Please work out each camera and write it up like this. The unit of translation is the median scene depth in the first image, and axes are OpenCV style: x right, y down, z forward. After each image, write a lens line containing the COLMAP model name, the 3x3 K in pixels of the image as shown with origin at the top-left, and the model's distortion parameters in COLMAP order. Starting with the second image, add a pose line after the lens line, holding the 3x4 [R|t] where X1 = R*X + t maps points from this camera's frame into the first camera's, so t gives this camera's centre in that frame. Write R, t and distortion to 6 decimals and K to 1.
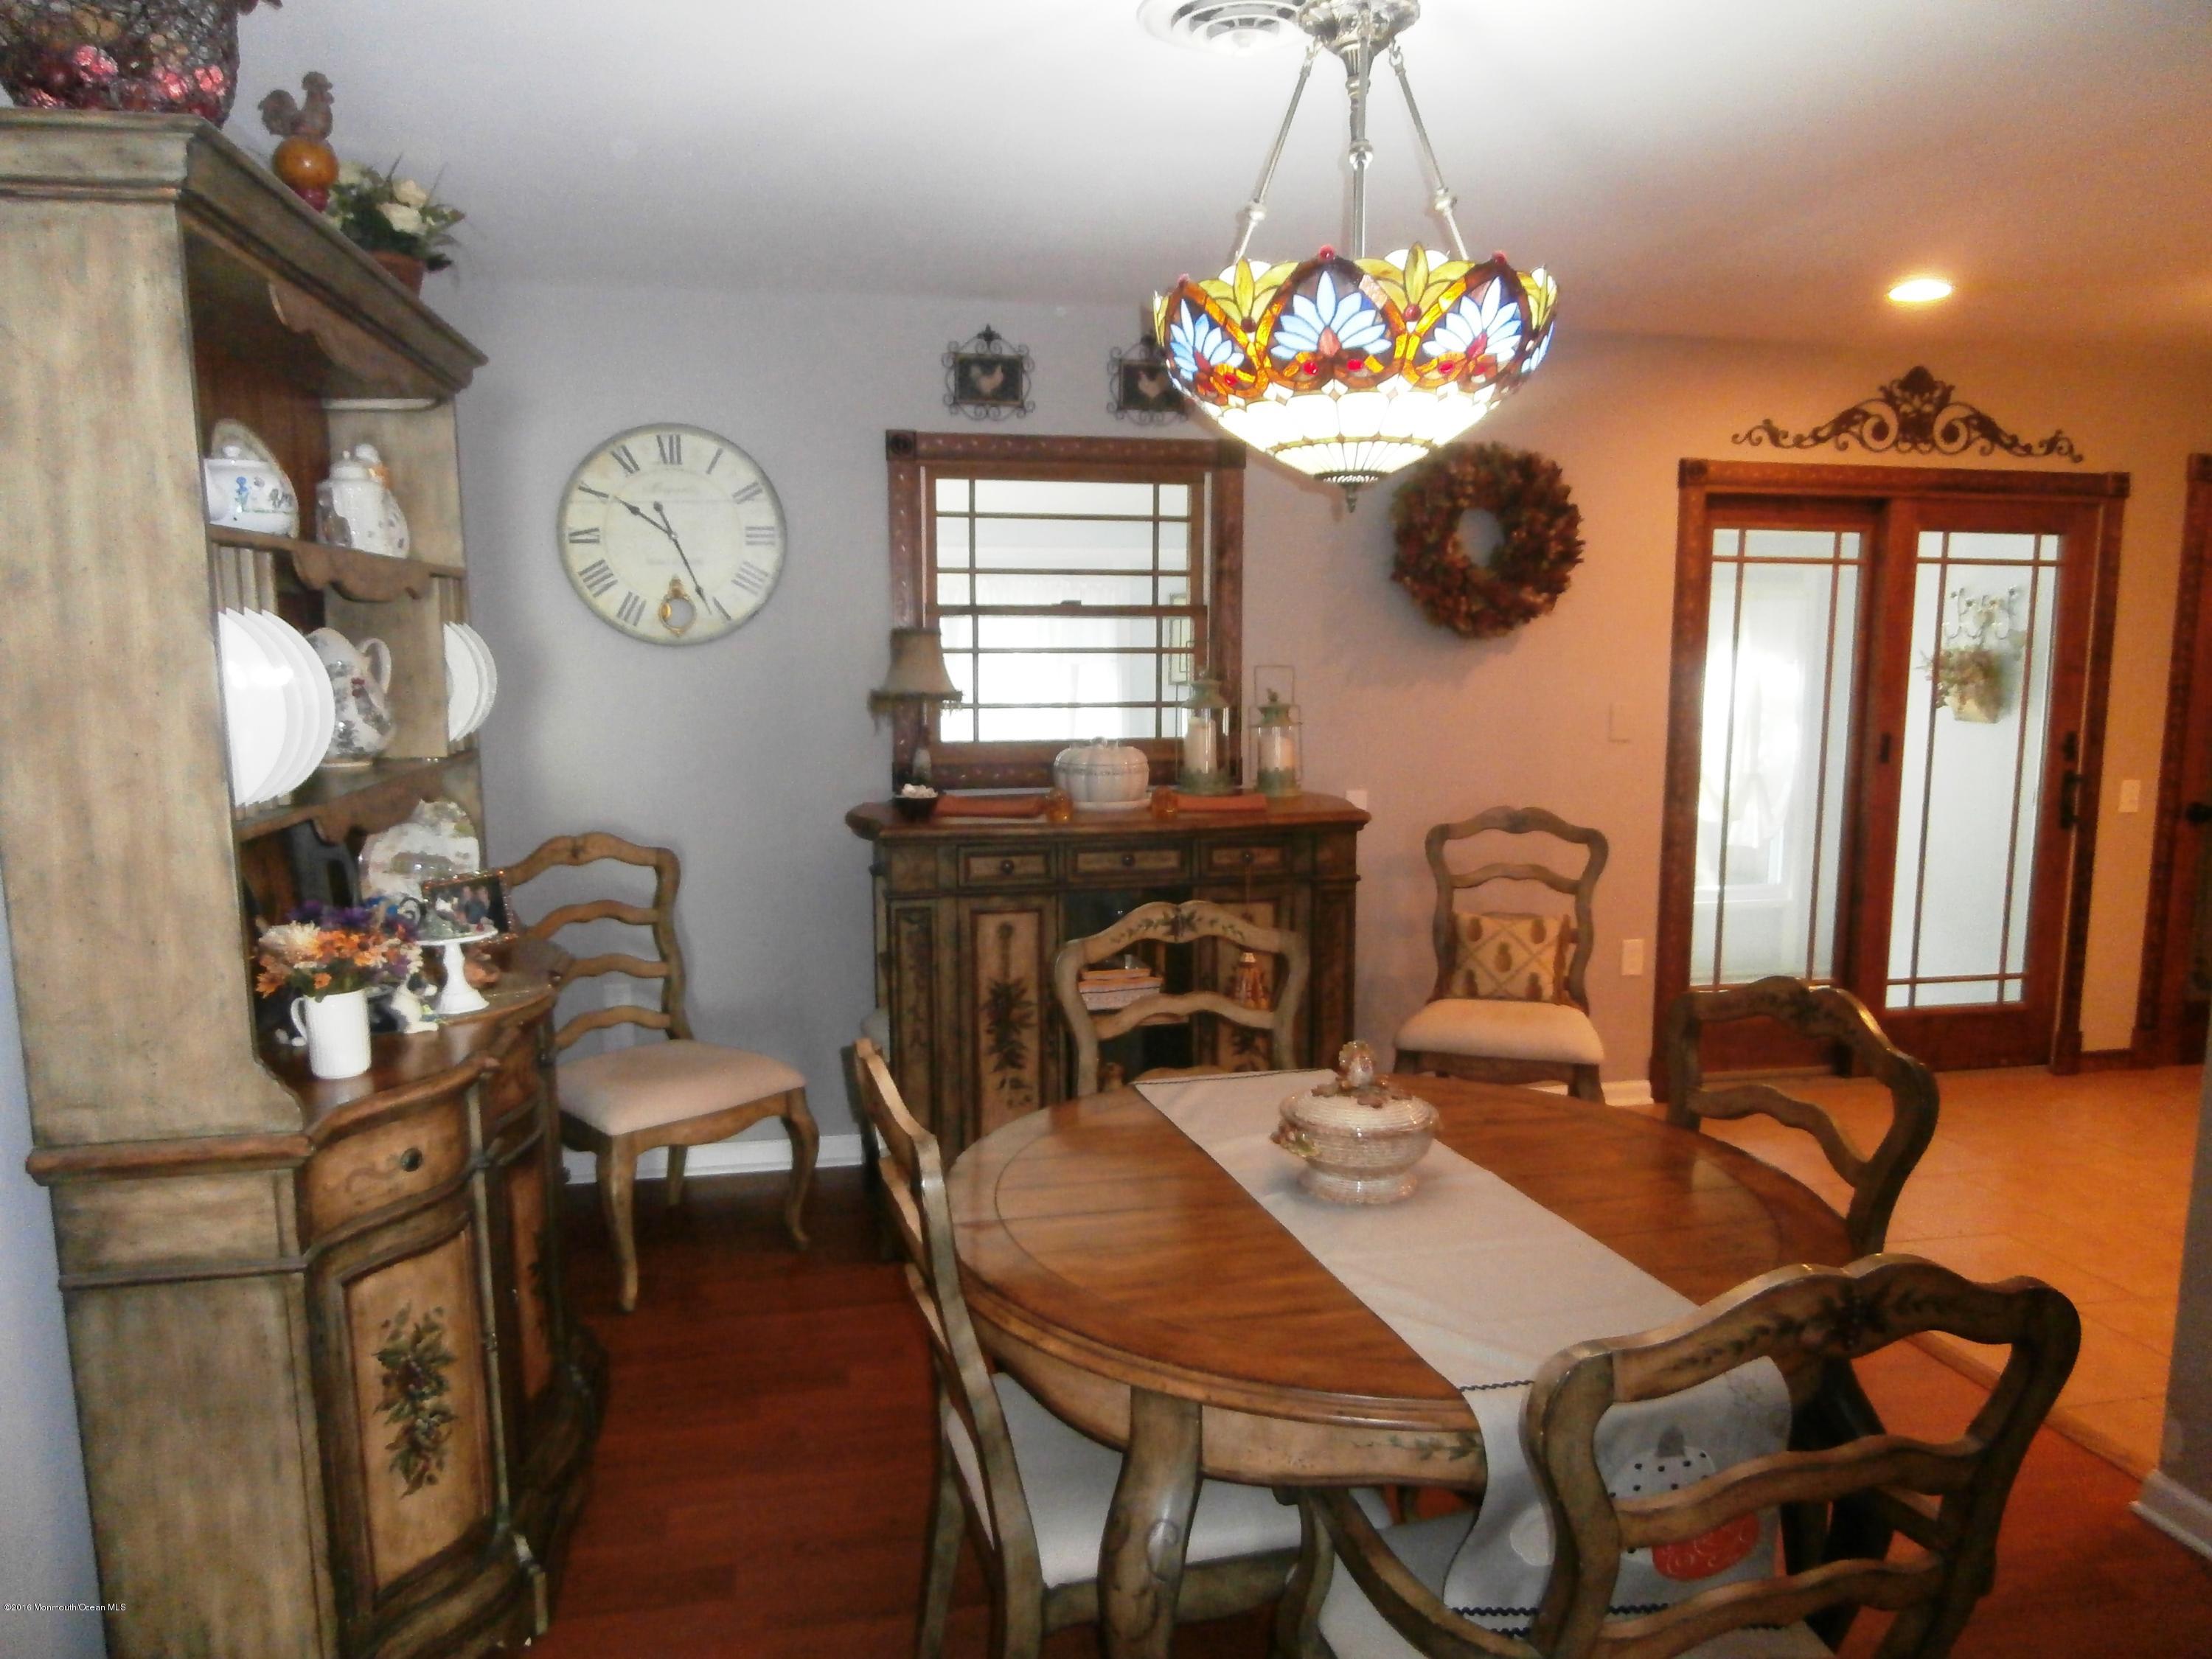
lens RADIAL K [[1547.4, 0, 1122.6], [0, 1547.4, 835.1], [0, 0, 1]] dist [-0.009938, 0.020498]
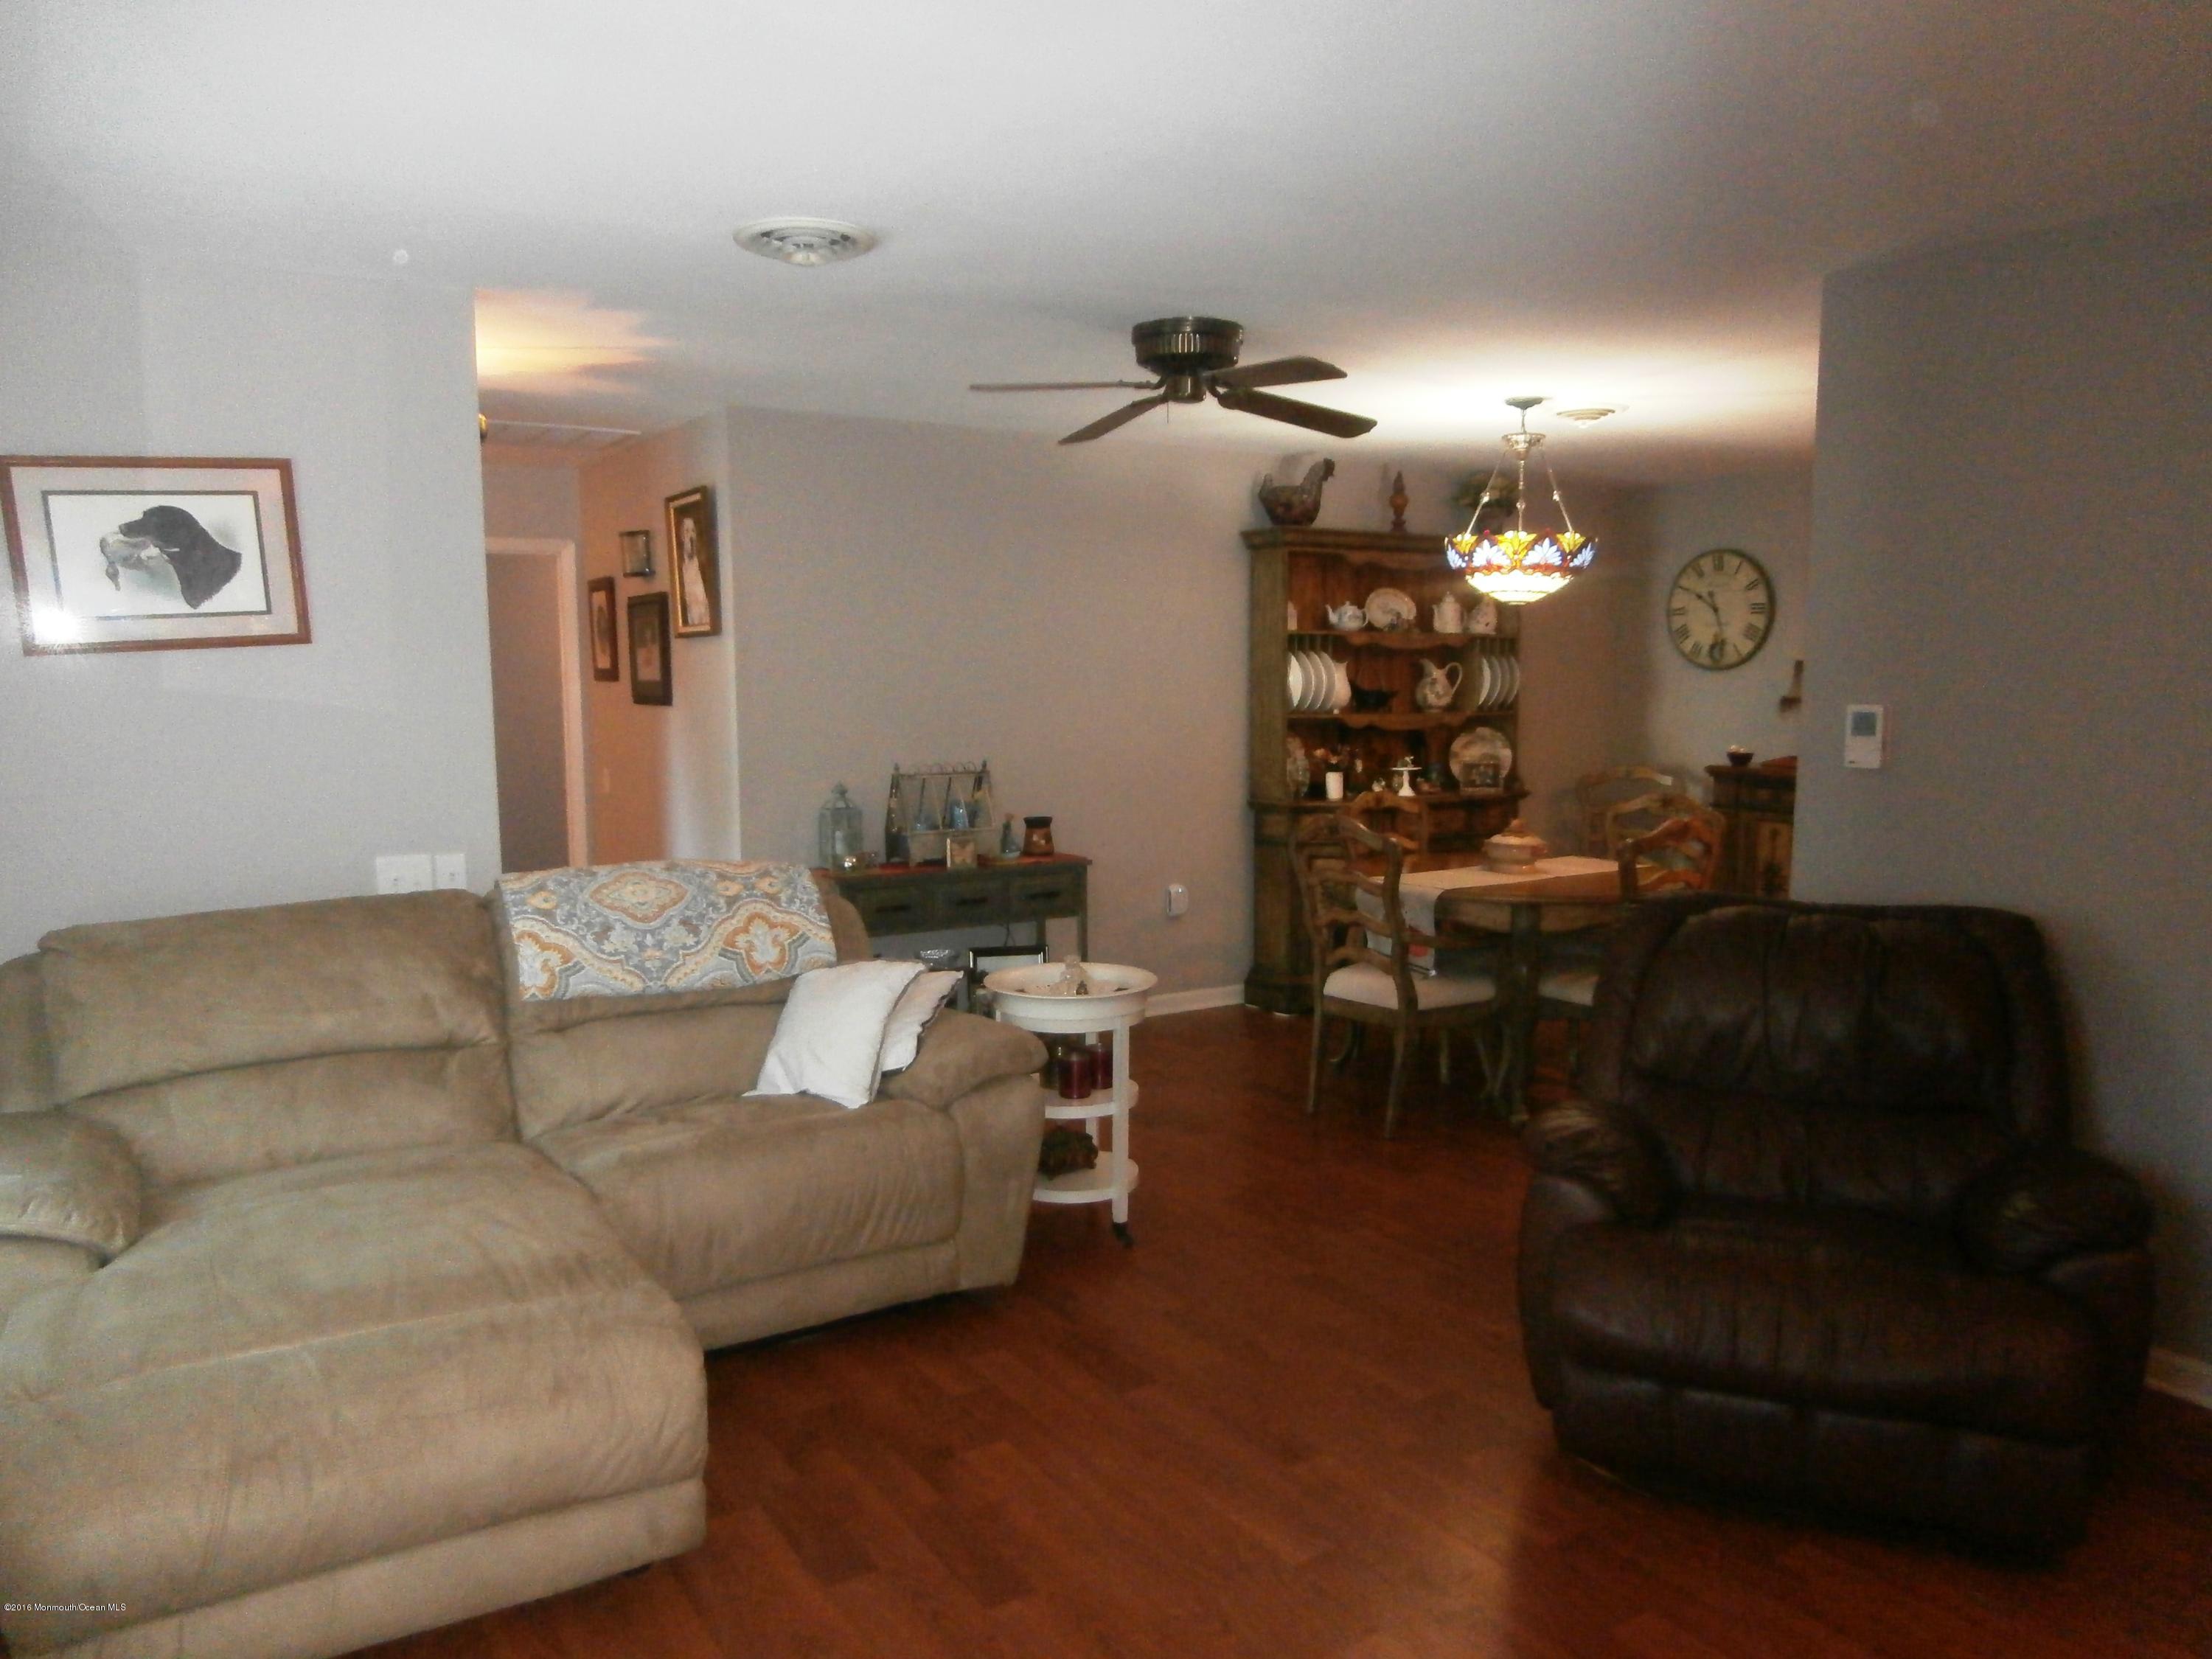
lens RADIAL K [[1547.4, 0, 1122.6], [0, 1547.4, 835.1], [0, 0, 1]] dist [-0.009938, 0.020498]
pose [[0.348004, 0.104346, -0.931668, 1.291488], [-0.128853, 0.989679, 0.062713, 0.049541], [0.928596, 0.098224, 0.357858, -0.304630]]
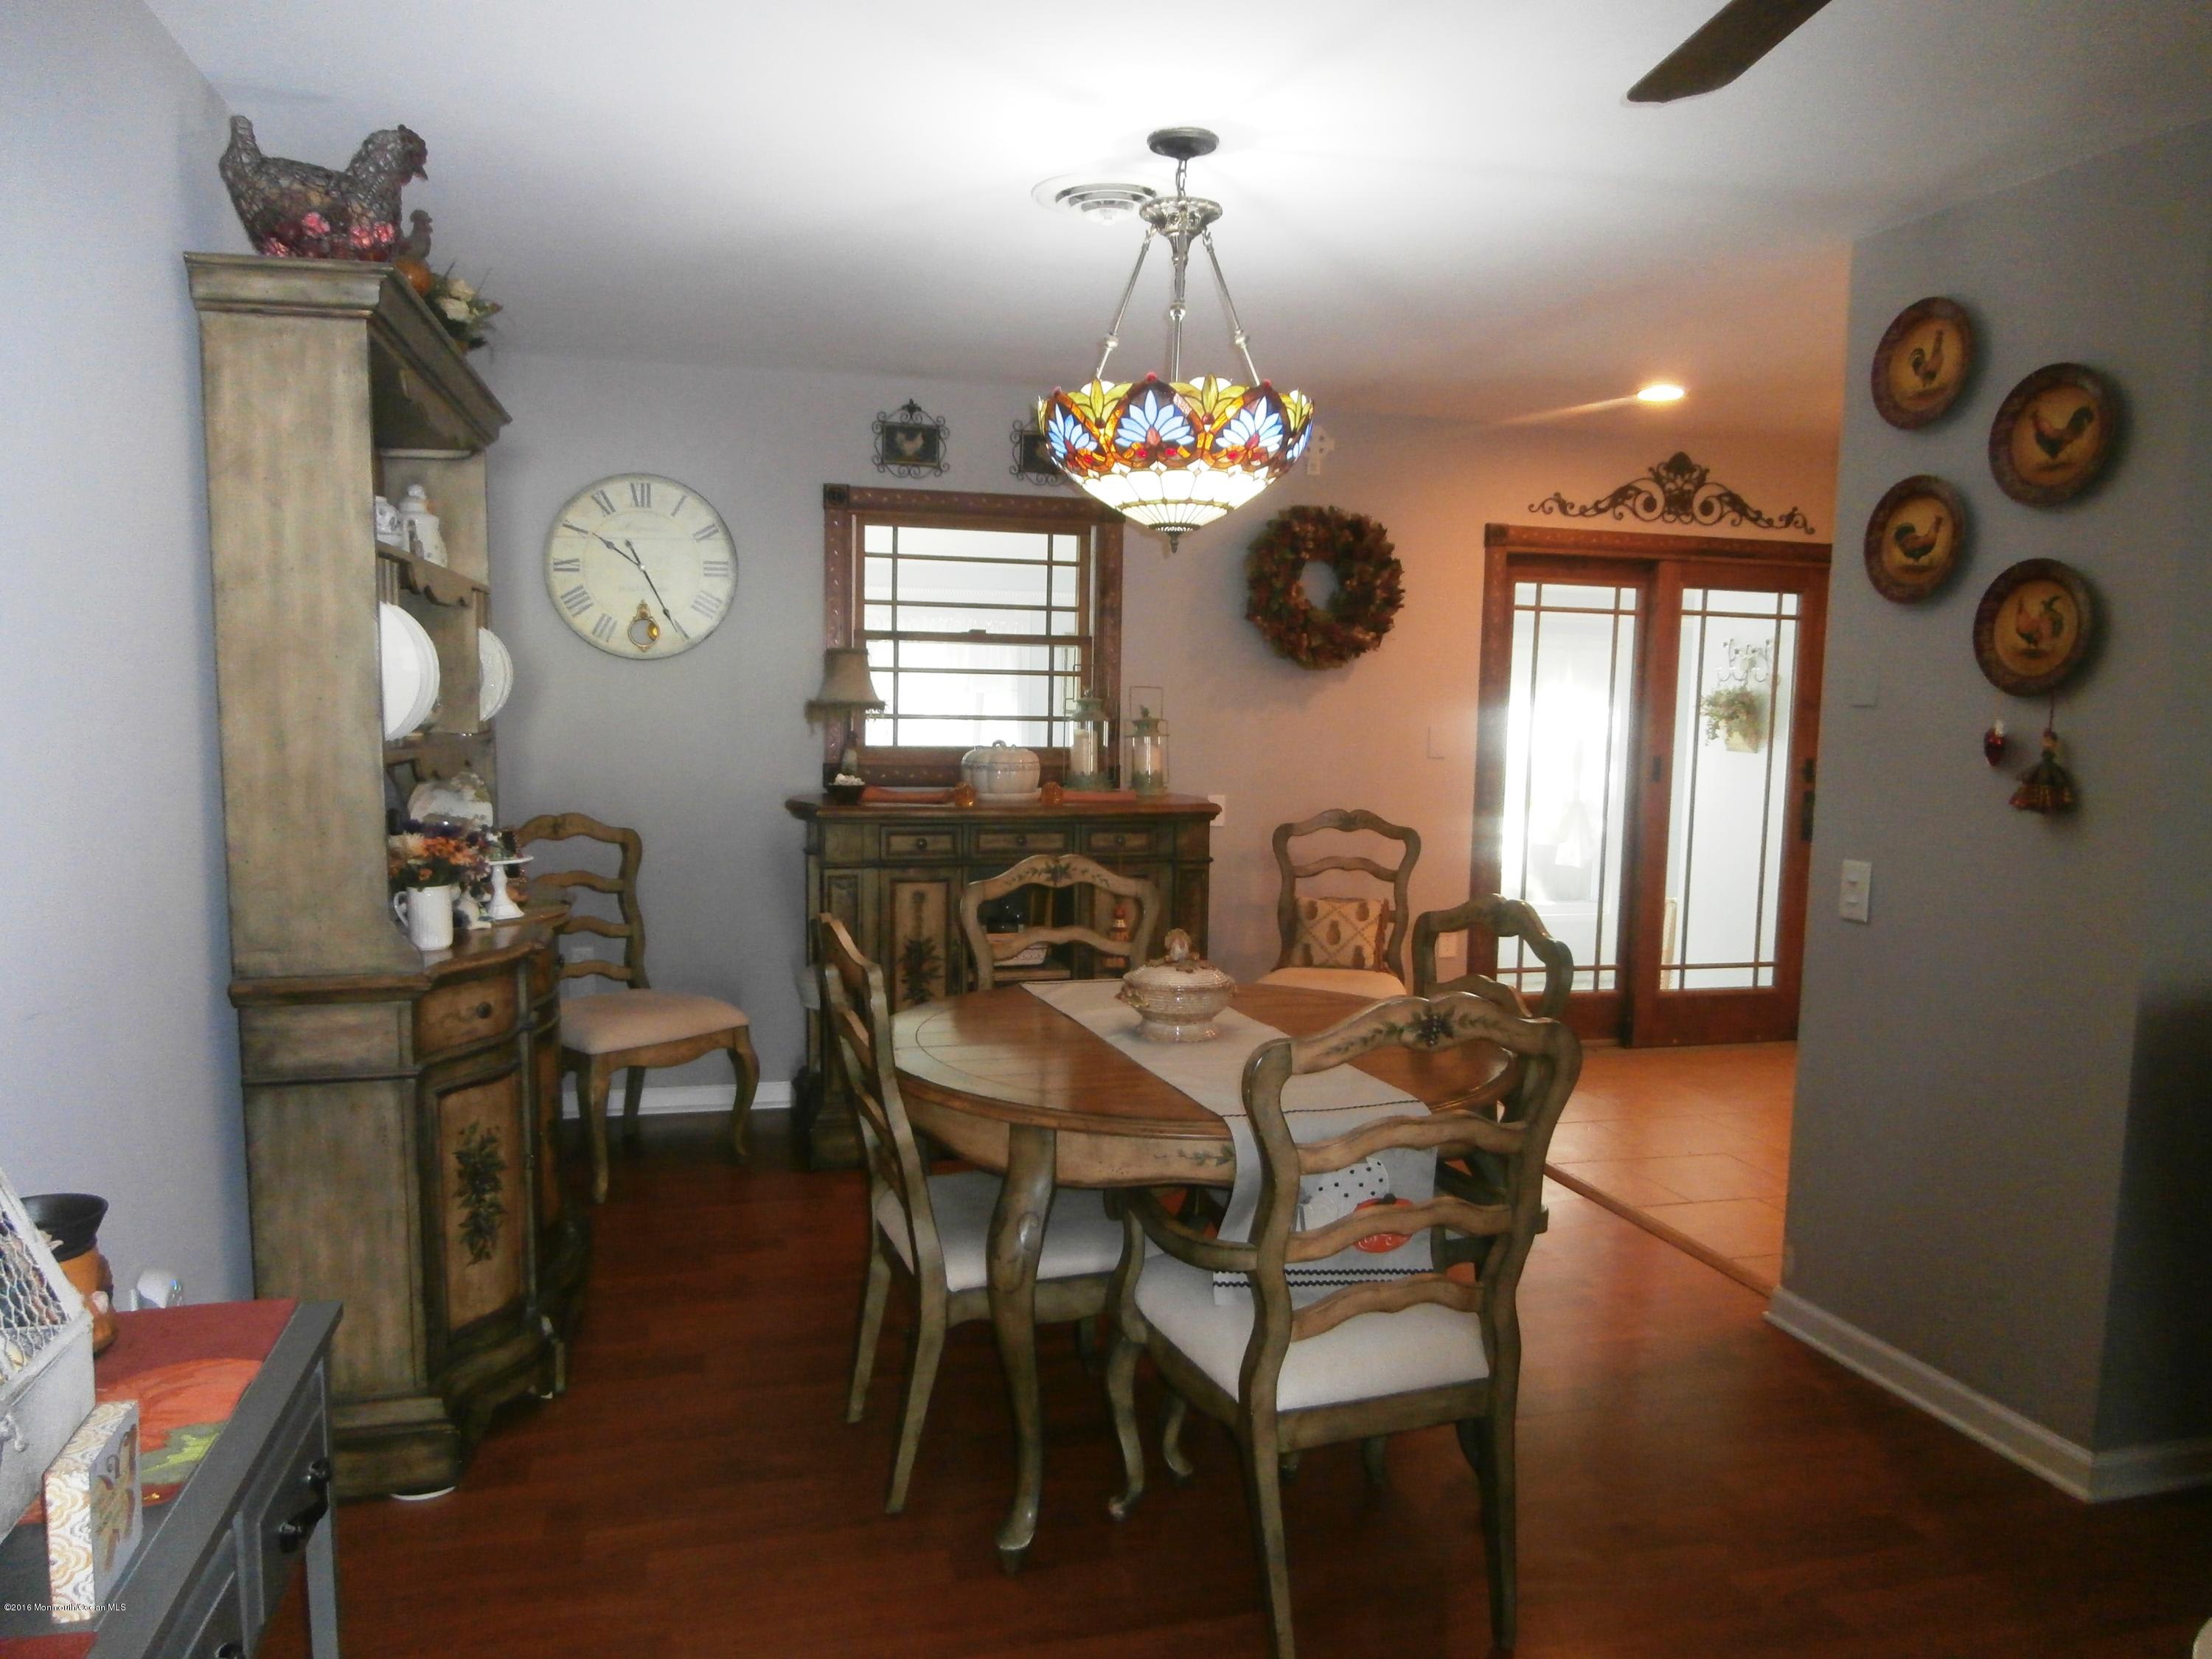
lens RADIAL K [[1563.1, 0, 1103.8], [0, 1563.1, 851.2], [0, 0, 1]] dist [0.007974, 0.000220]
pose [[0.998681, 0.013991, 0.049405, 0.007876], [-0.012670, 0.999556, -0.026965, 0.056831], [-0.049760, 0.026304, 0.998415, -0.229134]]
